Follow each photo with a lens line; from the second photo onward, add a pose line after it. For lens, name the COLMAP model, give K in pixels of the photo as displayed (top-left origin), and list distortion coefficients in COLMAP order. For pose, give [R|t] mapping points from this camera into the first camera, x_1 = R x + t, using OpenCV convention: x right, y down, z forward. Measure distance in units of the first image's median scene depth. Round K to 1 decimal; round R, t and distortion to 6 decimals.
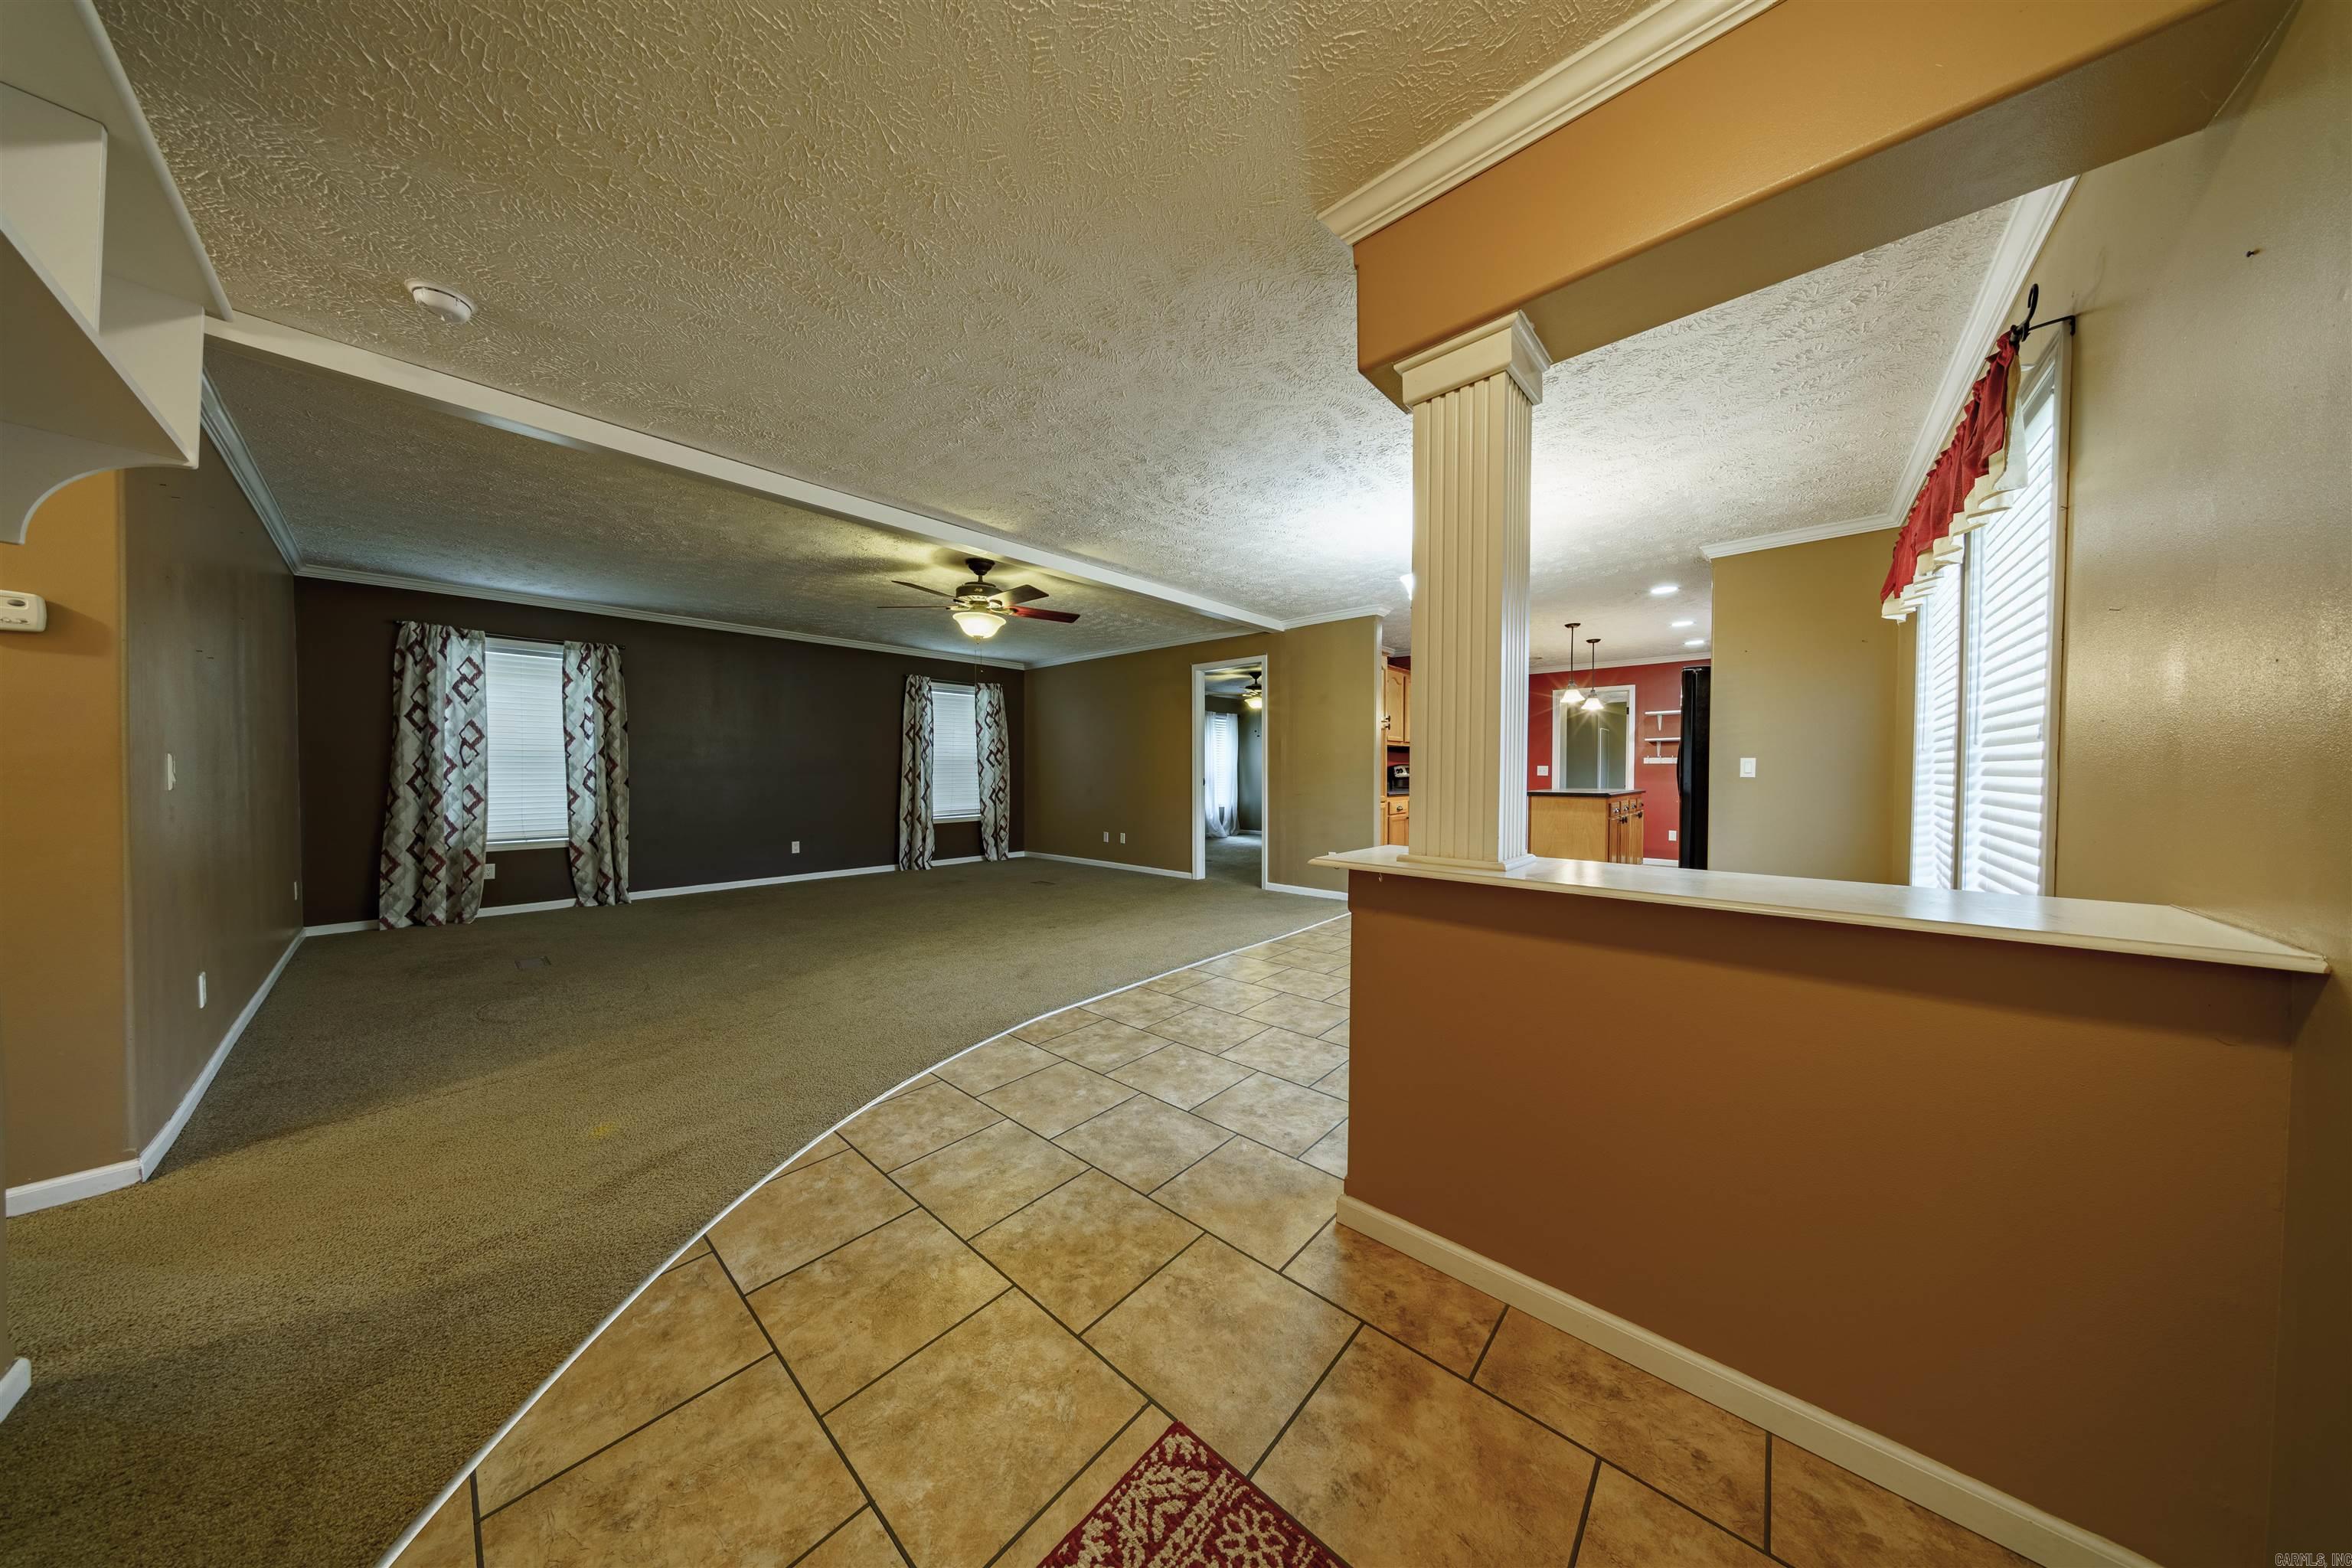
lens RADIAL K [[680.5, 0, 1172.0], [0, 680.5, 785.7], [0, 0, 1]] dist [-0.009085, 0.000128]
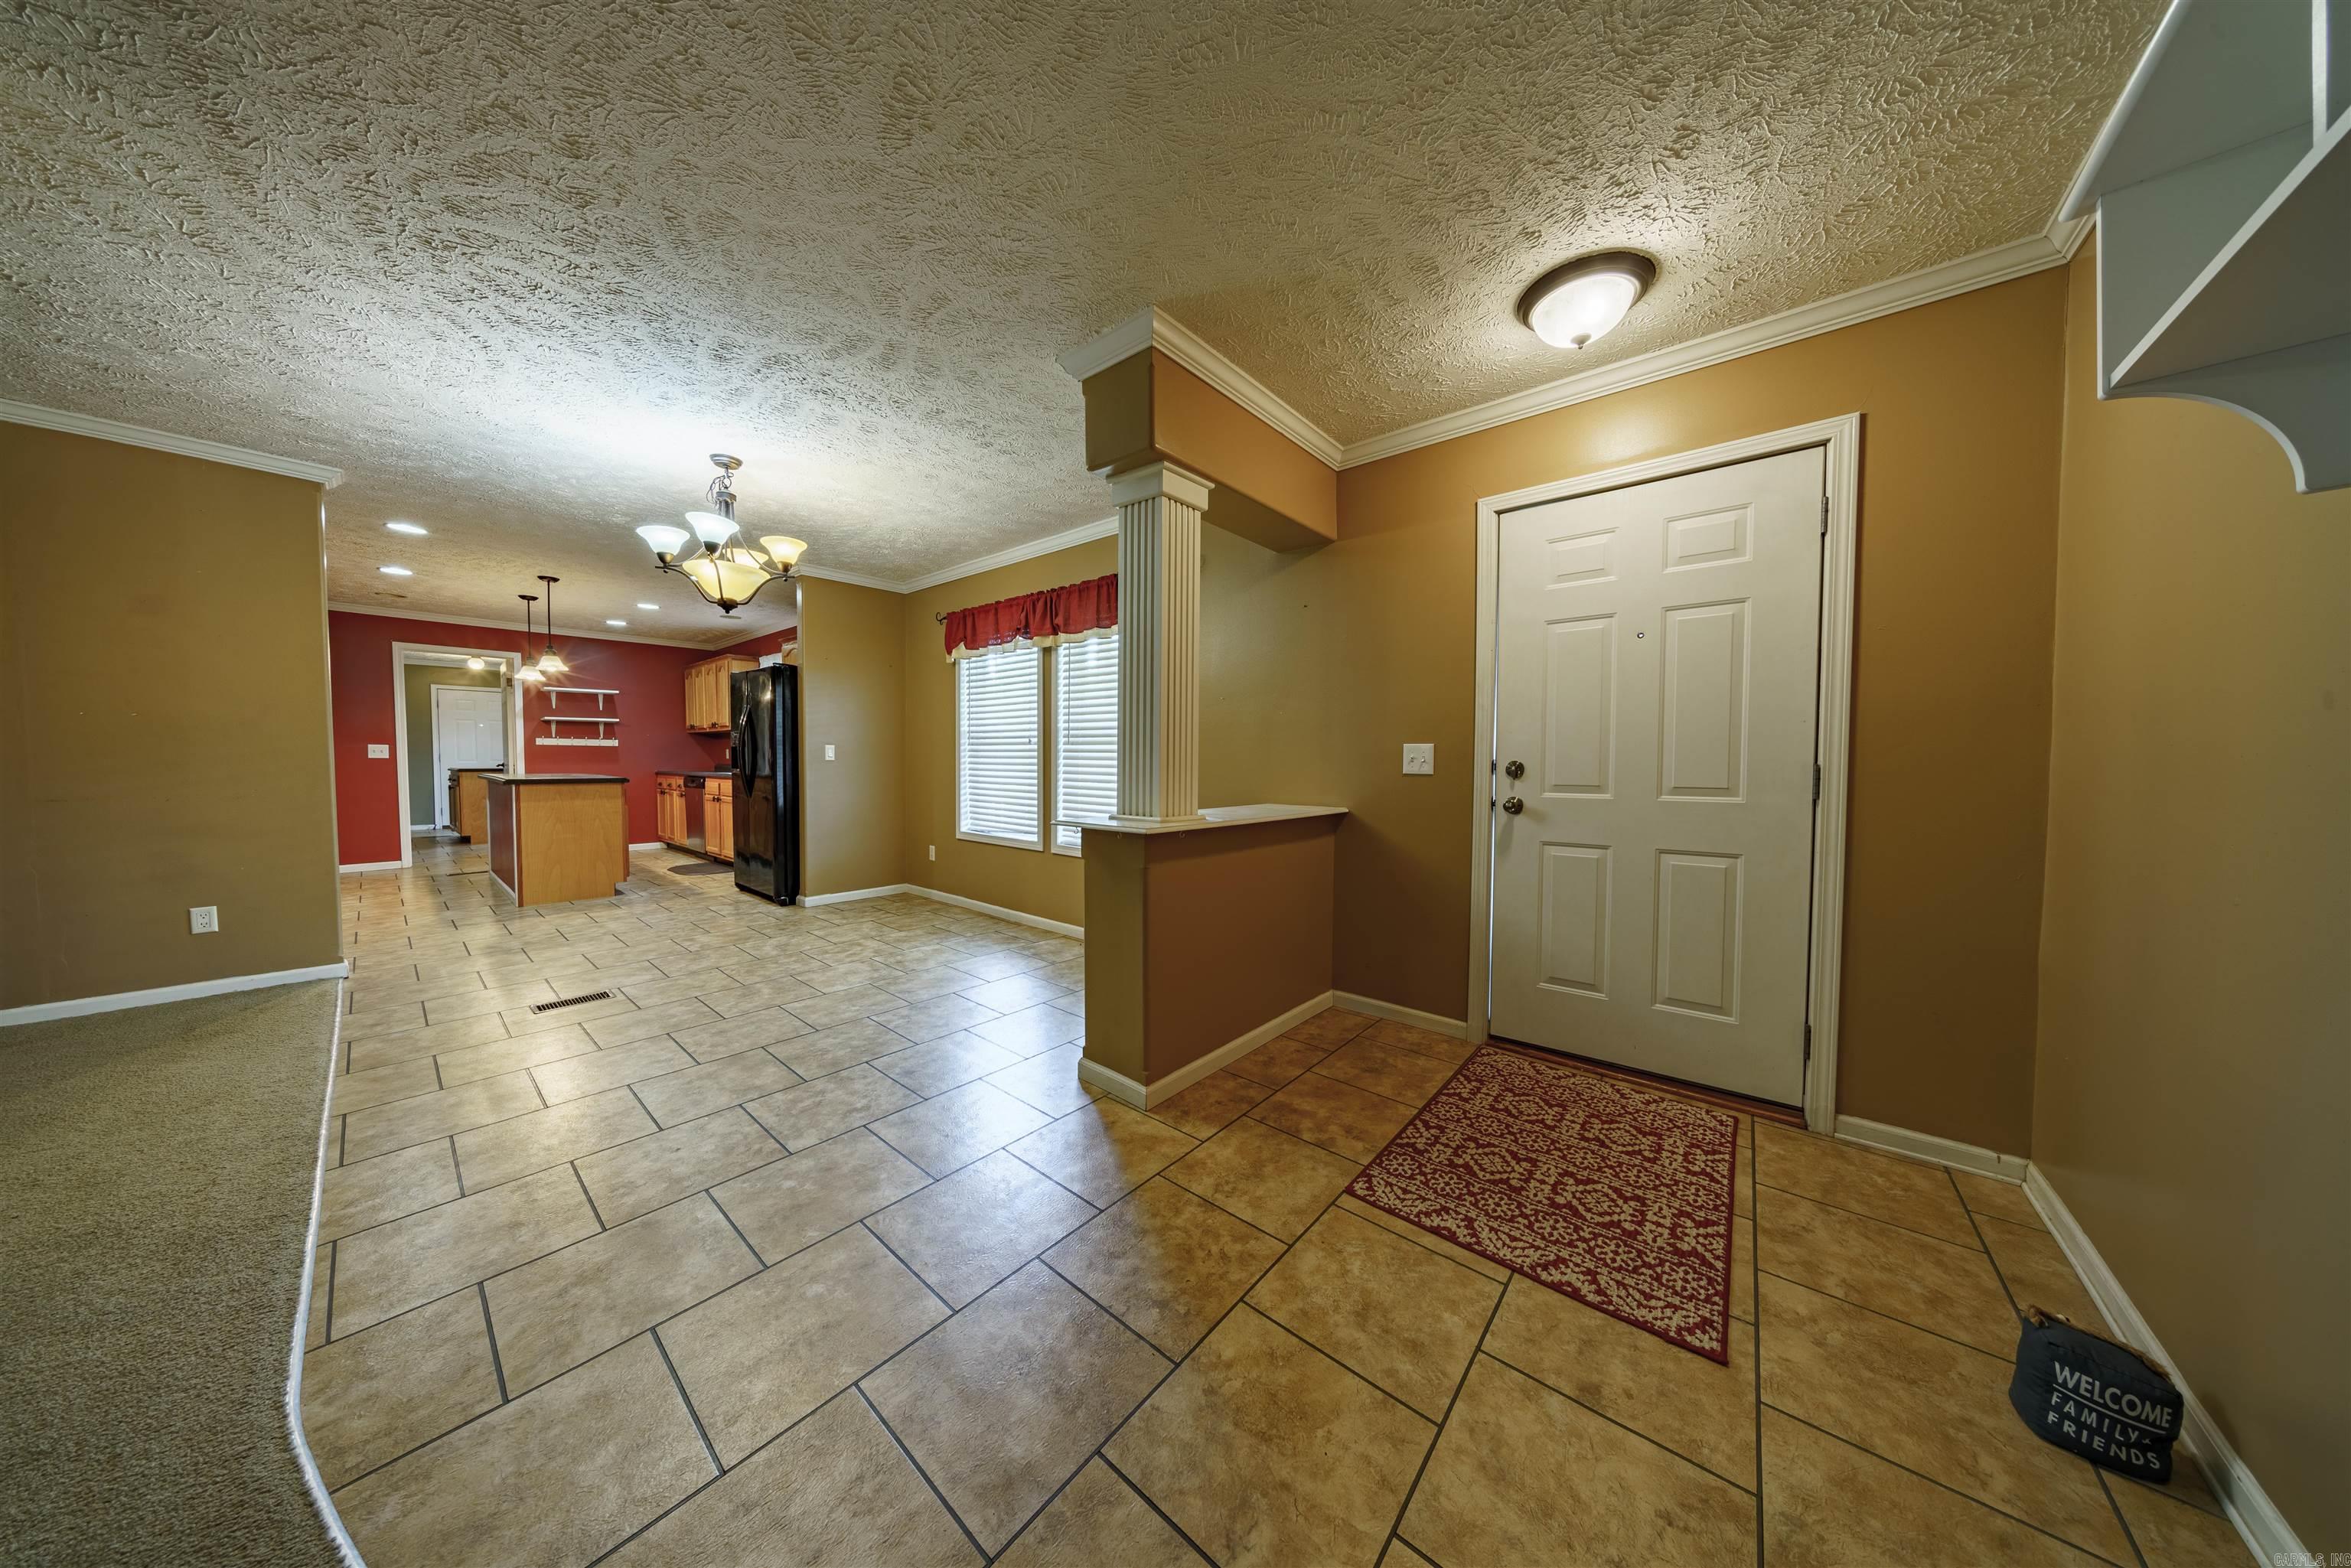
lens RADIAL K [[680.2, 0, 1163.3], [0, 680.2, 788.9], [0, 0, 1]] dist [-0.009085, 0.000128]
pose [[-0.021673, -0.042883, 0.998845, -0.659536], [0.010770, 0.999012, 0.043124, -0.013049], [-0.999707, 0.011693, -0.021190, 0.642702]]
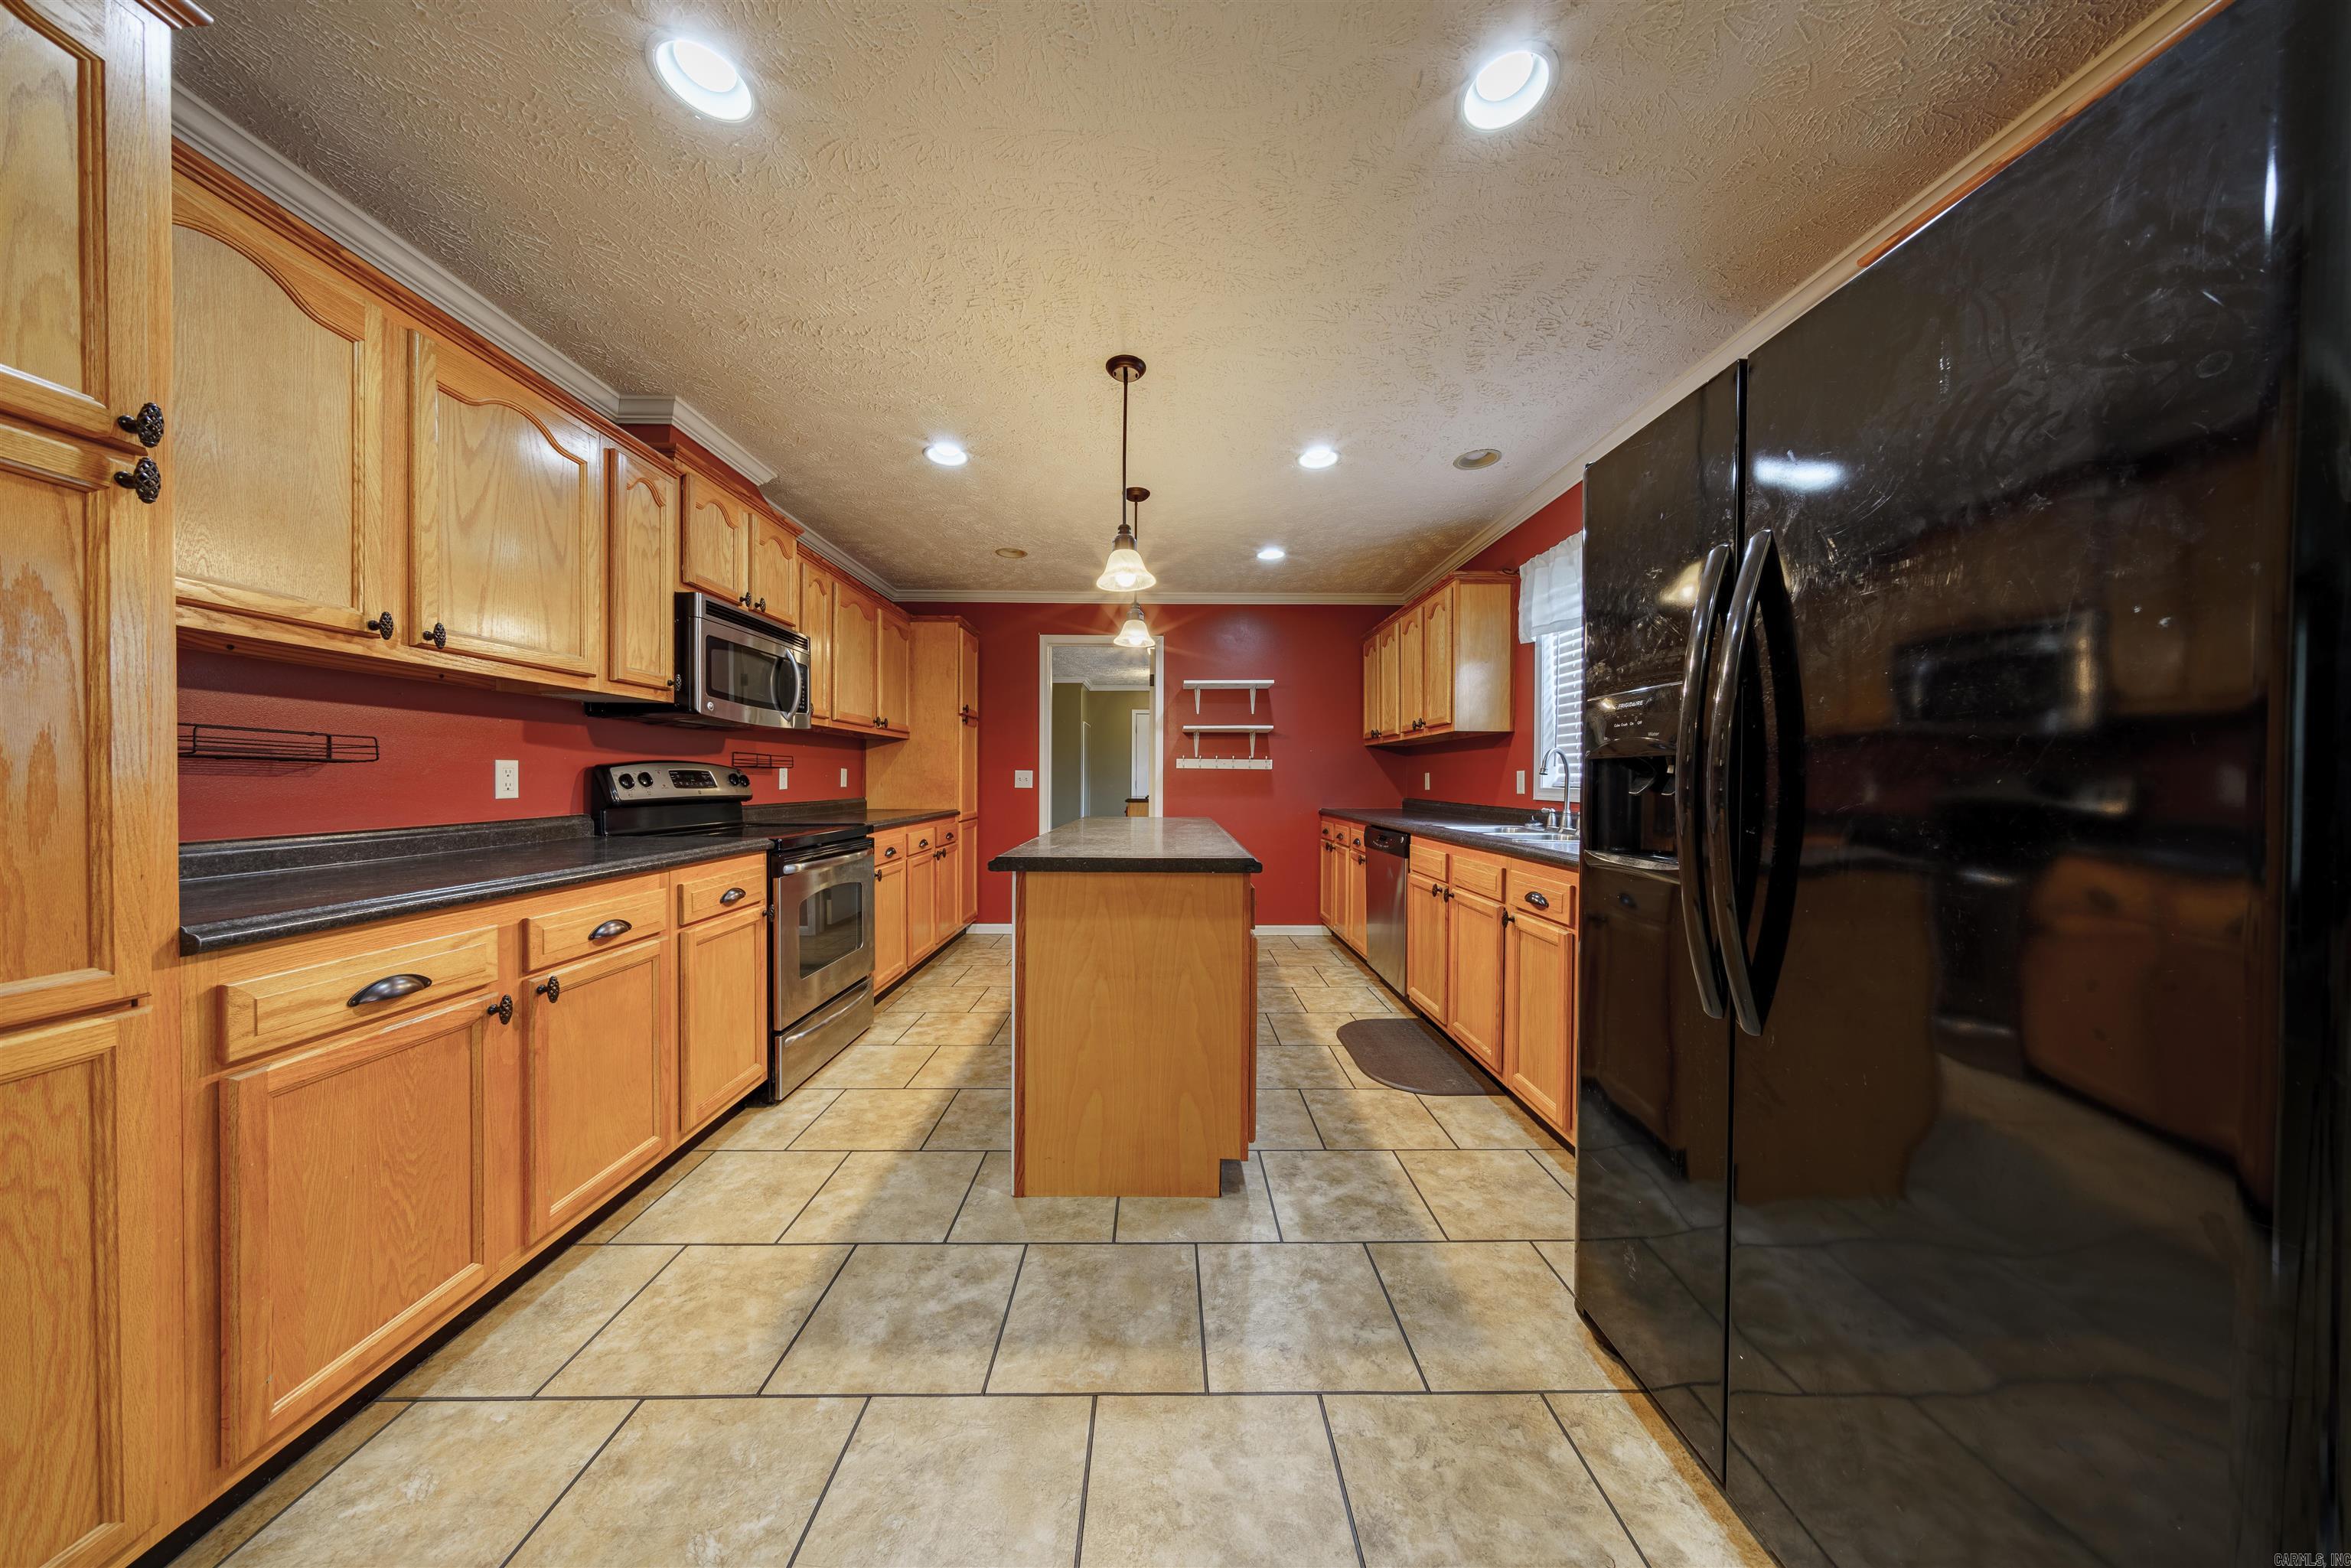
lens RADIAL K [[680.2, 0, 1175.4], [0, 680.2, 786.4], [0, 0, 1]] dist [-0.009085, 0.000128]
pose [[0.734372, -0.006269, 0.678718, 0.909066], [0.009329, 0.999956, -0.000858, -0.050519], [-0.678683, 0.006962, 0.734398, 1.781416]]
